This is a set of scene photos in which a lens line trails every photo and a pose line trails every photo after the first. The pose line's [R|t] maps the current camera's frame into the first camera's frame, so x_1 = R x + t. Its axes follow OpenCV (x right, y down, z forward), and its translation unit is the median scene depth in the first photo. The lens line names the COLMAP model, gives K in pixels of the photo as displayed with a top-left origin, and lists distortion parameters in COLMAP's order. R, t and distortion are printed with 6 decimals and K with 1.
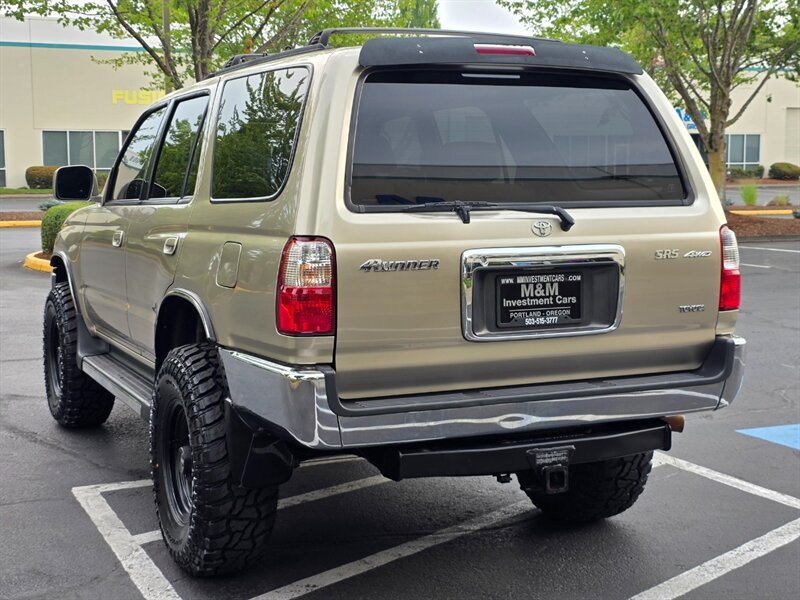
lens RADIAL K [[1182.7, 0, 389.6], [0, 1182.7, 292.4], [0, 0, 1]] dist [0.106937, -0.091192]
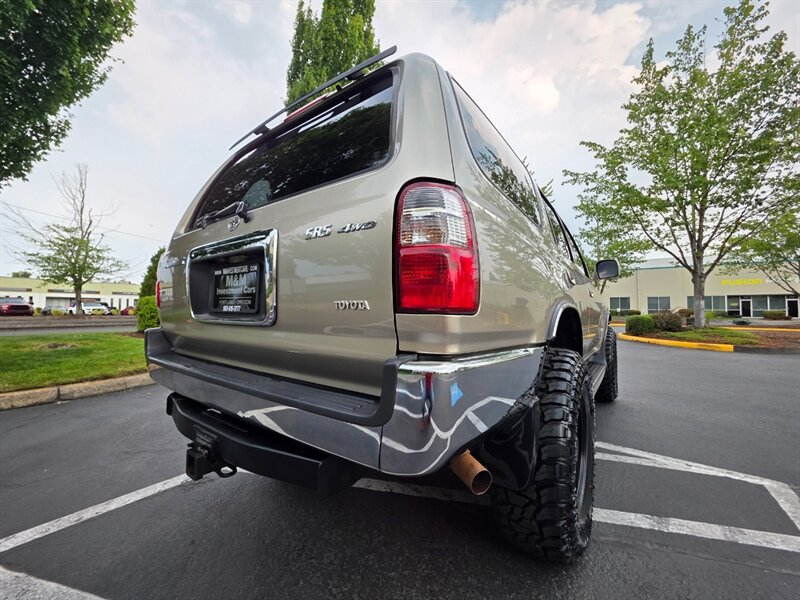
lens RADIAL K [[319.5, 0, 400.0], [0, 319.5, 300.0], [0, 0, 1]] dist [0.000570, 0.000421]
pose [[0.493788, -0.019578, -0.869362, 0.438355], [-0.101581, 0.991603, -0.080028, 0.023161], [0.863629, 0.127827, 0.487653, 0.946392]]
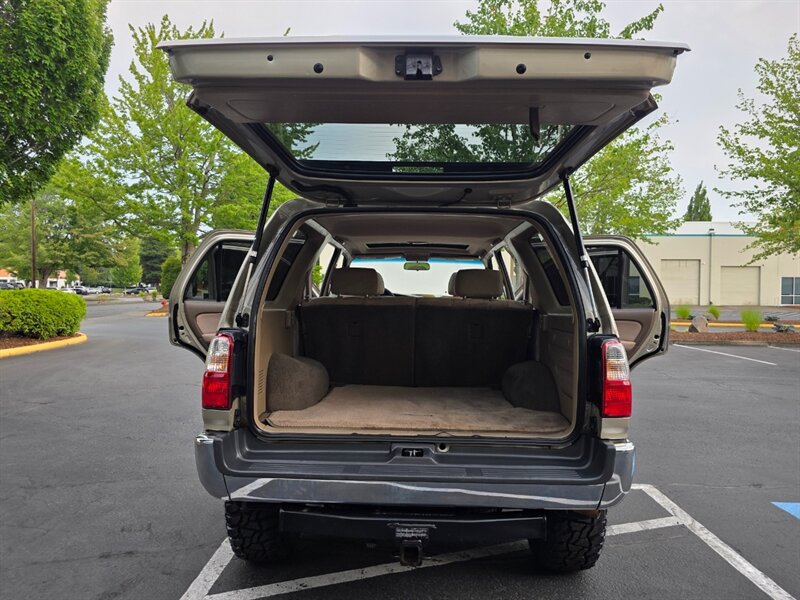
lens RADIAL K [[582.4, 0, 400.0], [0, 582.4, 300.0], [0, 0, 1]] dist [0.025680, -0.002482]
pose [[0.899630, 0.020070, -0.436192, 0.352237], [-0.060938, 0.994938, -0.079903, -0.038998], [0.432381, 0.098463, 0.896299, 0.437648]]
